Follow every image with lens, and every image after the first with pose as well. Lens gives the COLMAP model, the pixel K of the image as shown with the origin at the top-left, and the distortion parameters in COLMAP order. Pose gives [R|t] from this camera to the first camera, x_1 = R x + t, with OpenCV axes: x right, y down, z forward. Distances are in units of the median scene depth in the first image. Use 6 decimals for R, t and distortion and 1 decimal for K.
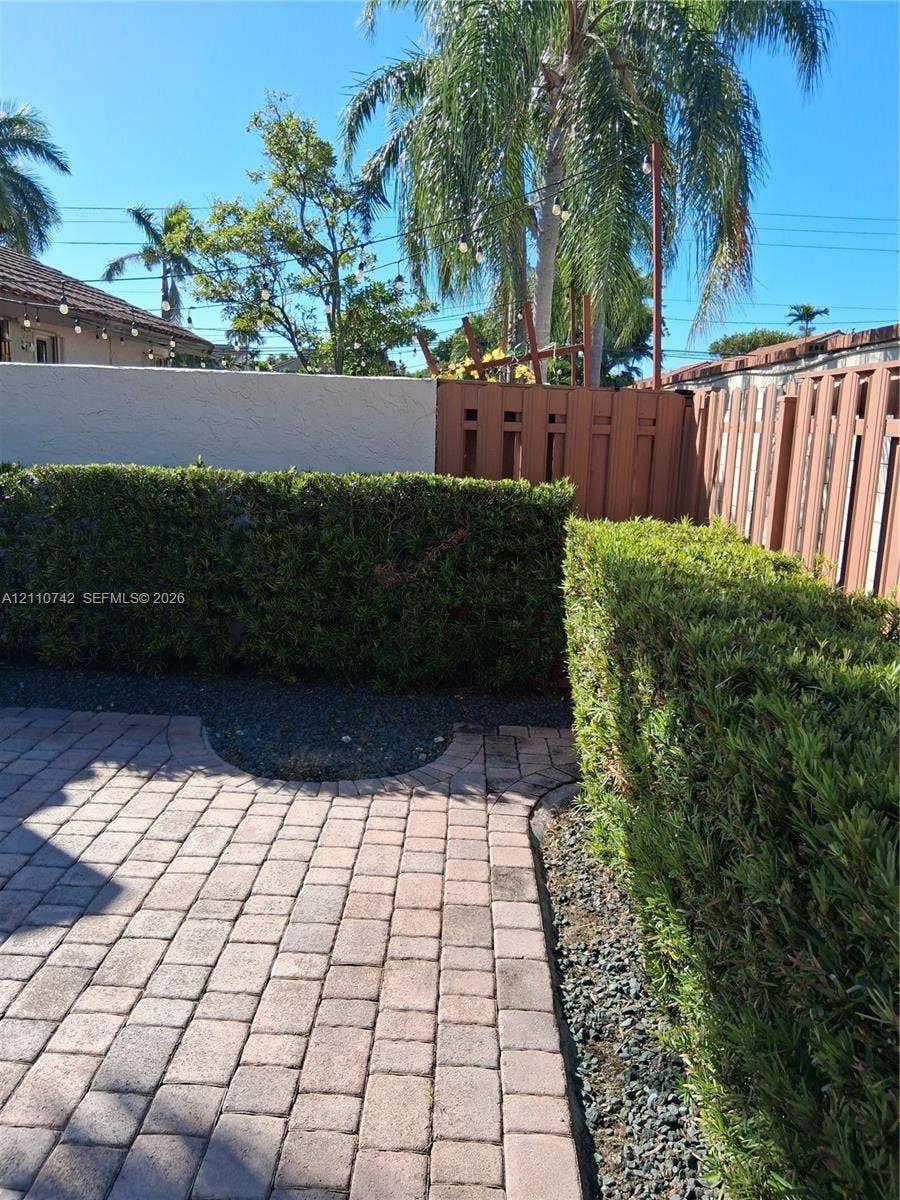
lens RADIAL K [[897.1, 0, 454.3], [0, 897.1, 599.3], [0, 0, 1]] dist [0.124959, -0.233920]
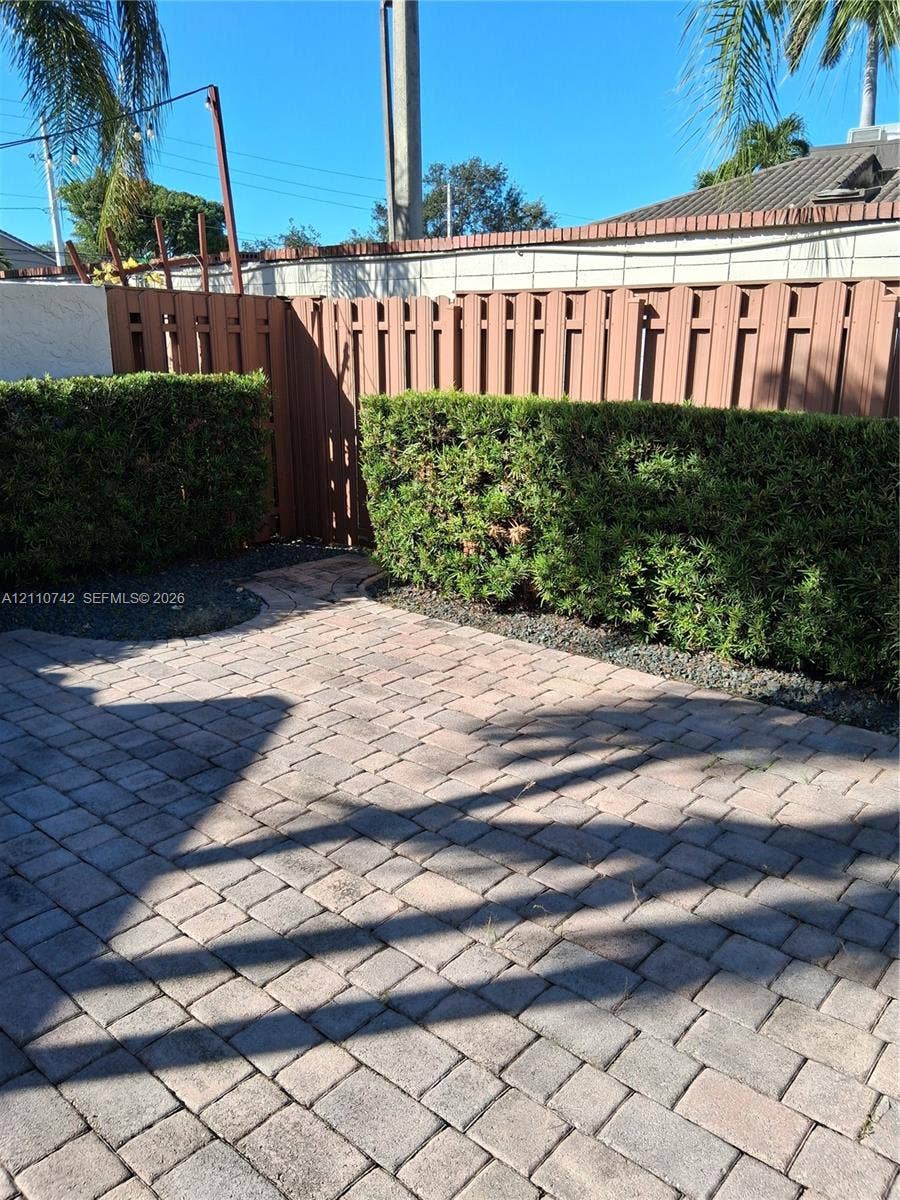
lens RADIAL K [[897.1, 0, 454.3], [0, 897.1, 599.3], [0, 0, 1]] dist [0.124959, -0.233920]
pose [[0.645168, -0.248067, 0.722649, -0.835399], [0.166453, 0.968741, 0.183939, -0.012660], [-0.745689, 0.001615, 0.666292, -0.056673]]
